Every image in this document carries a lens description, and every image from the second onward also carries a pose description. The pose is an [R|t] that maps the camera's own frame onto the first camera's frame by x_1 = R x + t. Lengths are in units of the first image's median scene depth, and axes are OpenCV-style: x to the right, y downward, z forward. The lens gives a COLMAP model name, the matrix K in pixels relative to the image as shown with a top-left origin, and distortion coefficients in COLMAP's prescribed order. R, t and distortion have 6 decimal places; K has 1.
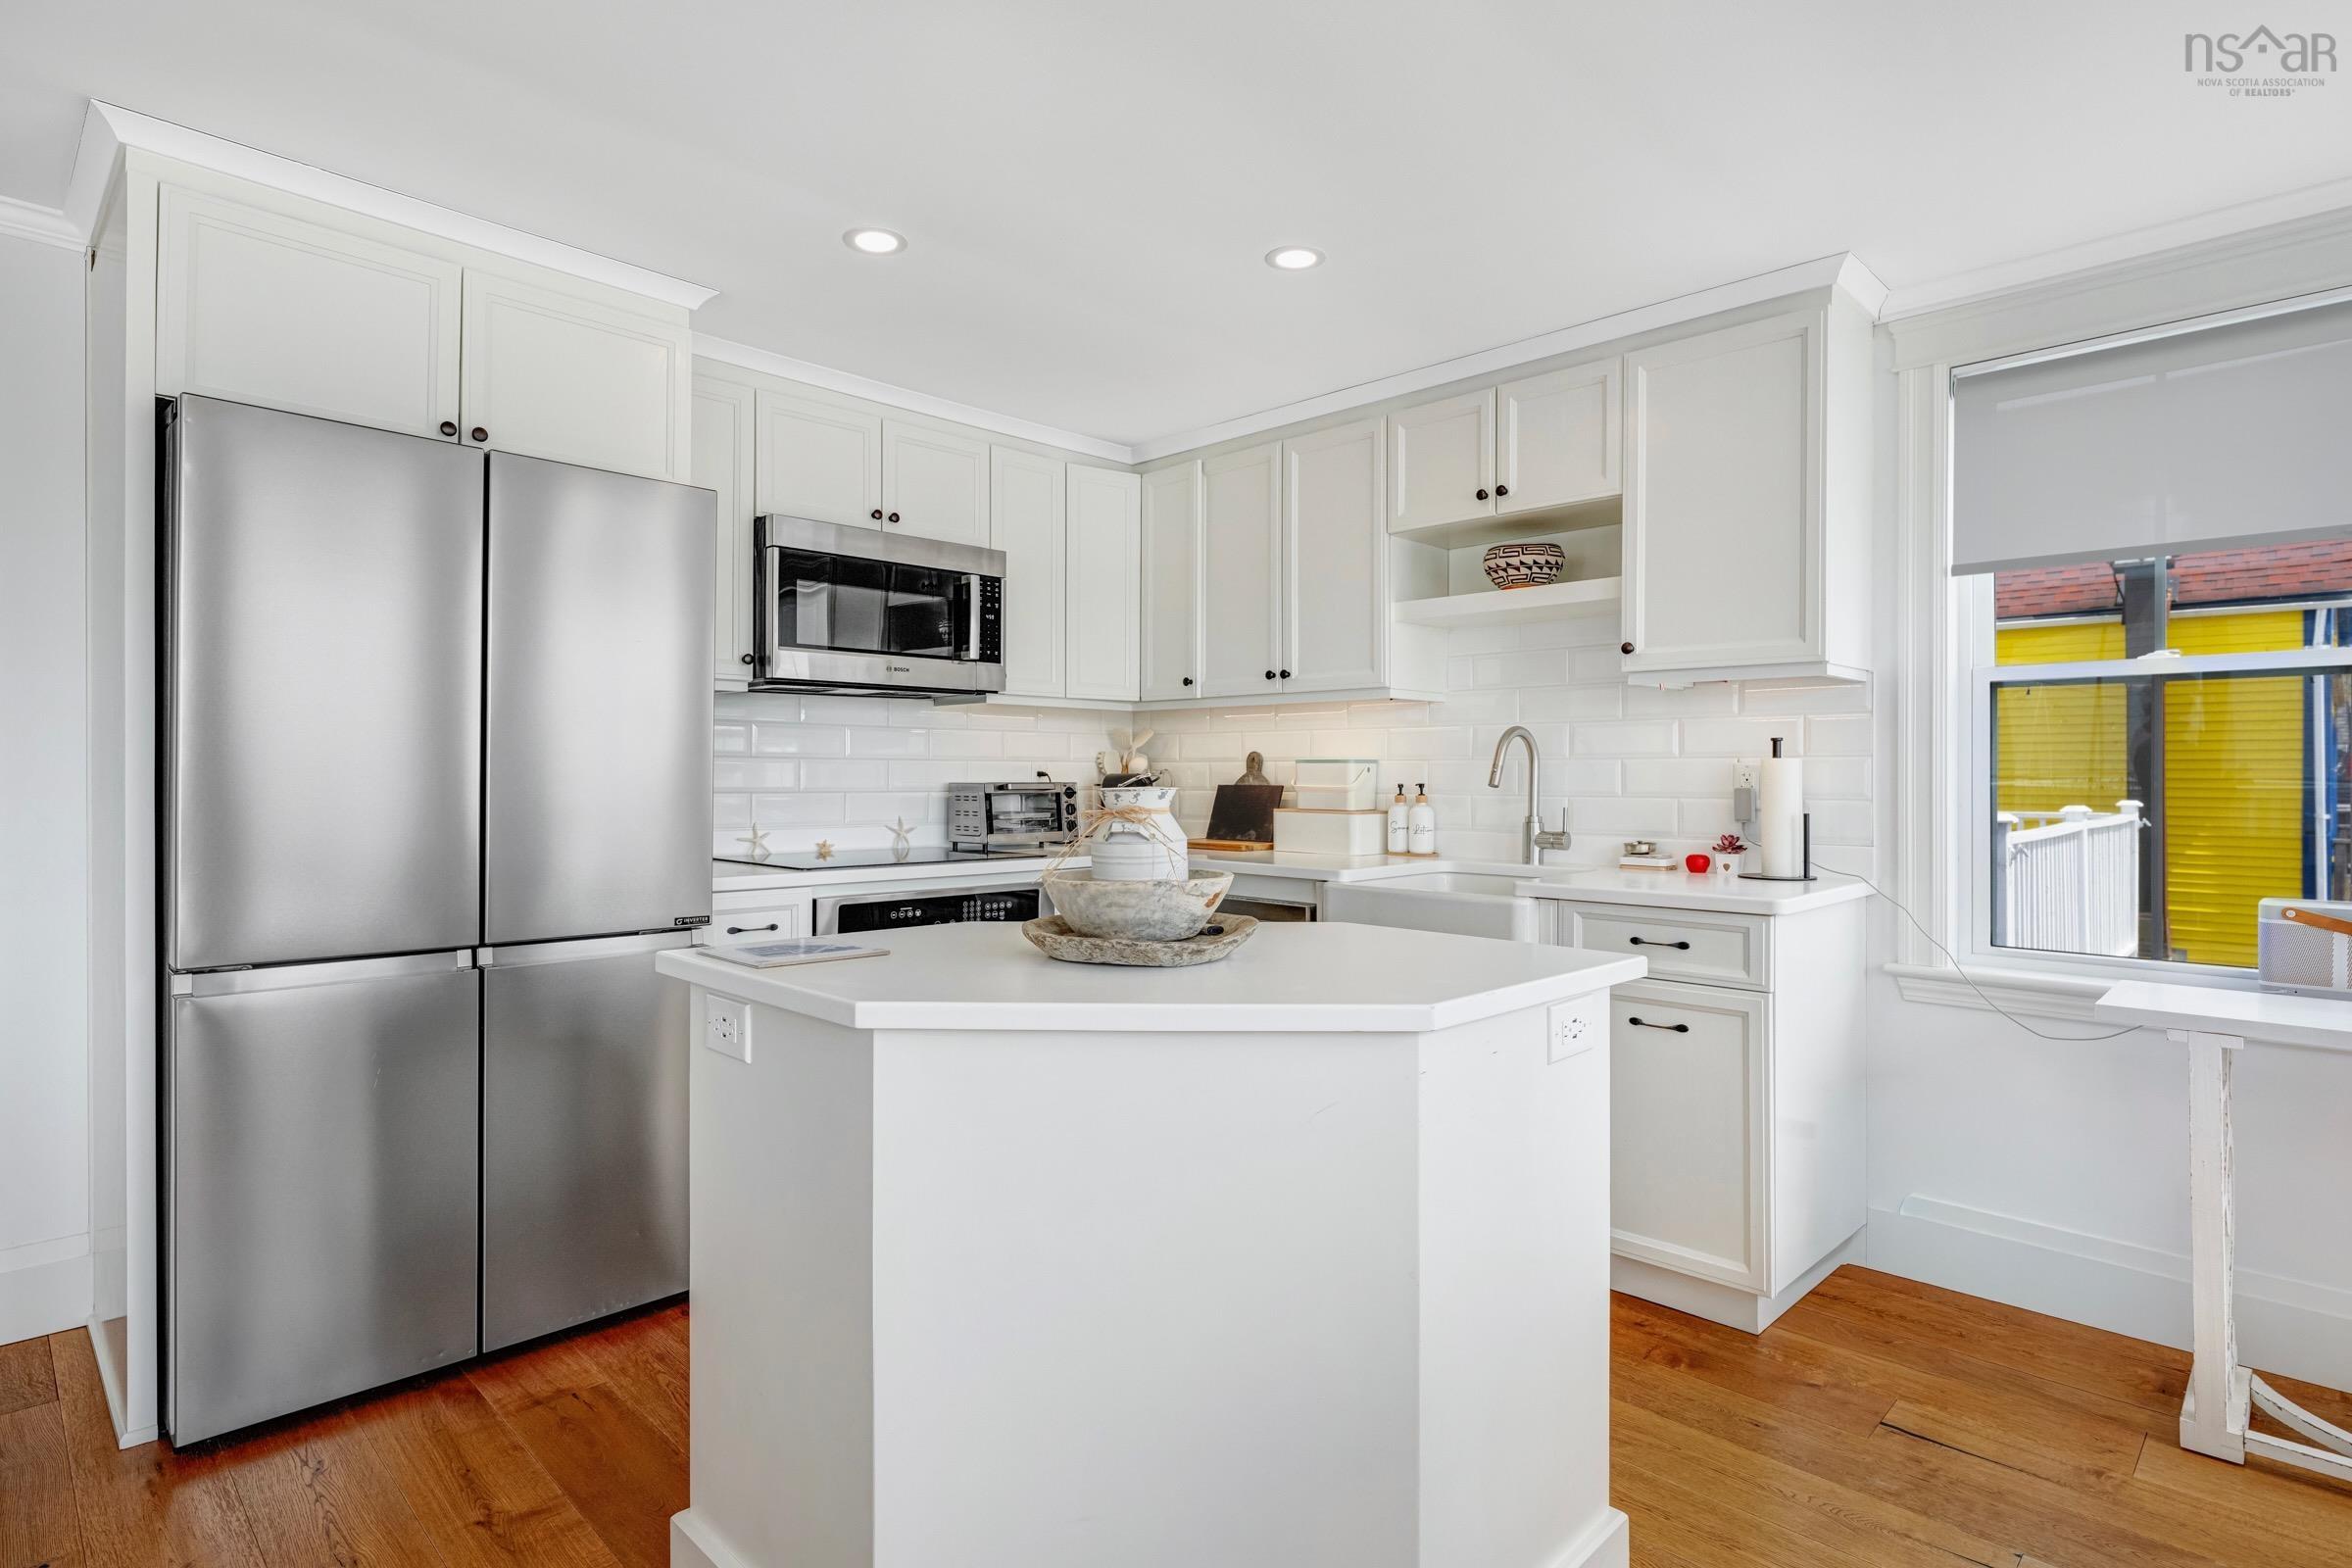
lens RADIAL K [[1202.8, 0, 1188.4], [0, 1202.8, 776.9], [0, 0, 1]] dist [0.006044, -0.000380]
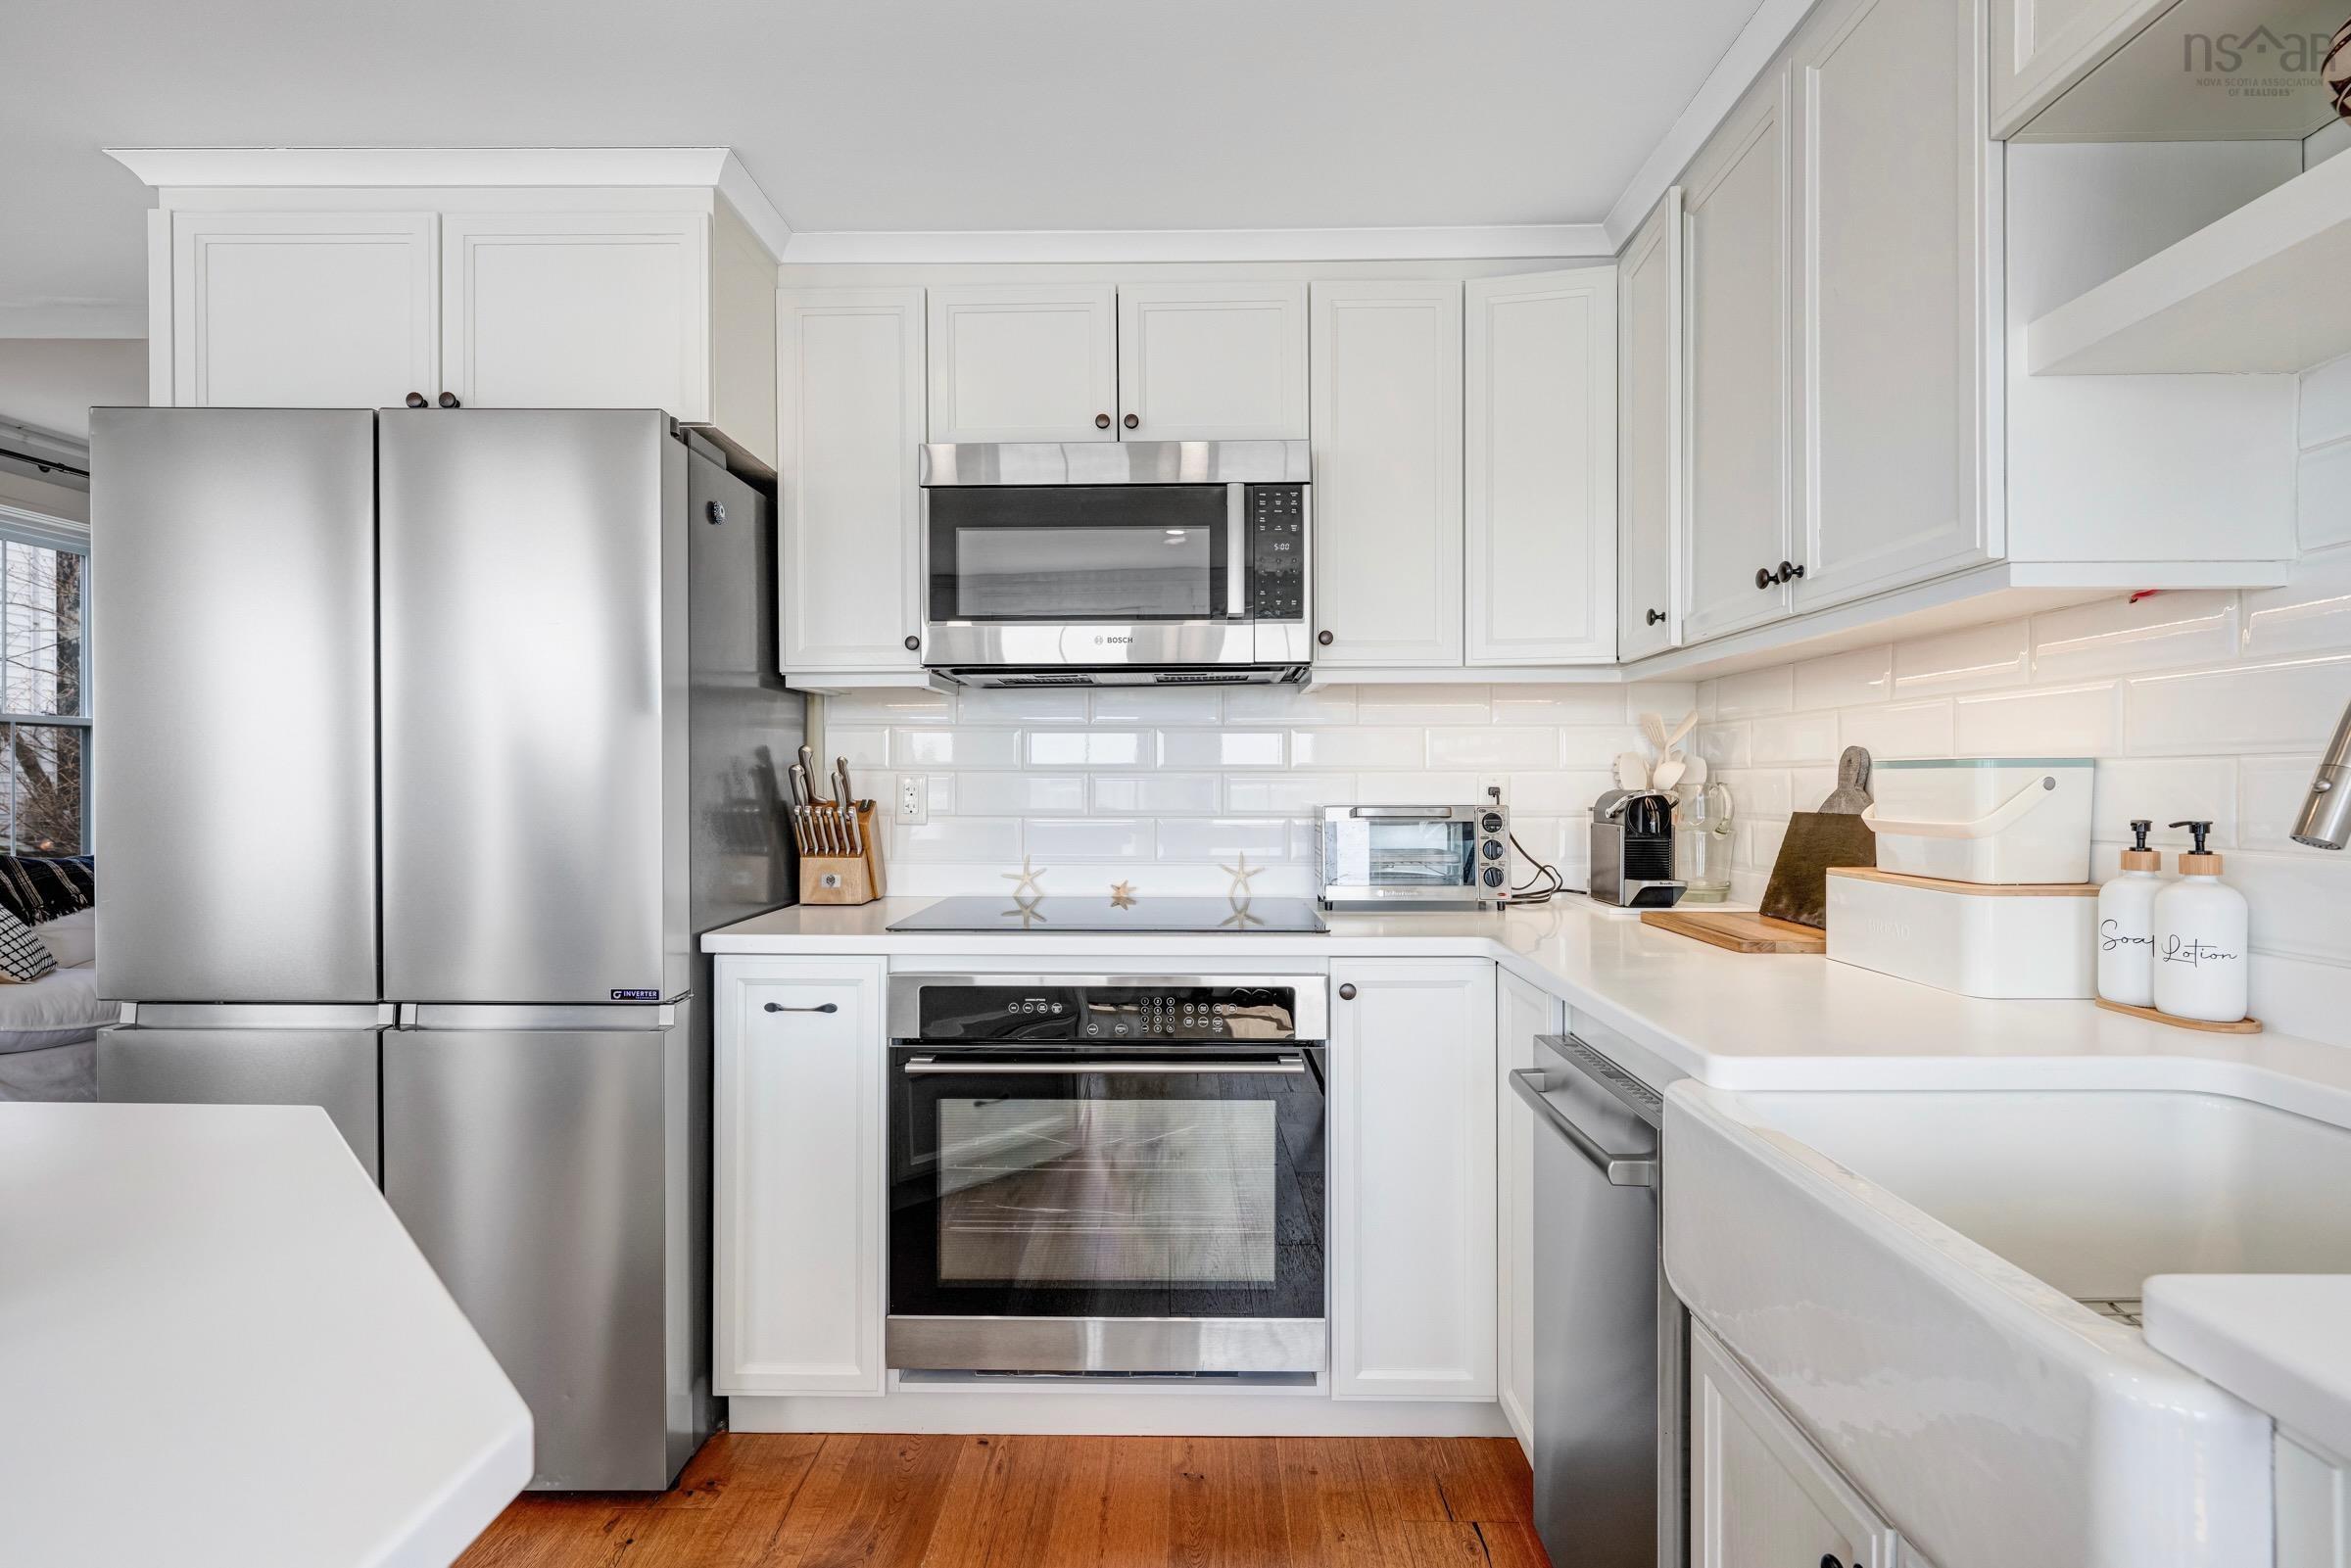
lens RADIAL K [[1132.3, 0, 1166.3], [0, 1132.3, 787.3], [0, 0, 1]] dist [-0.004383, 0.002707]
pose [[0.684780, -0.001876, -0.728748, 0.226682], [0.001704, 0.999998, -0.000972, -0.004995], [0.728748, -0.000576, 0.684782, 0.539159]]
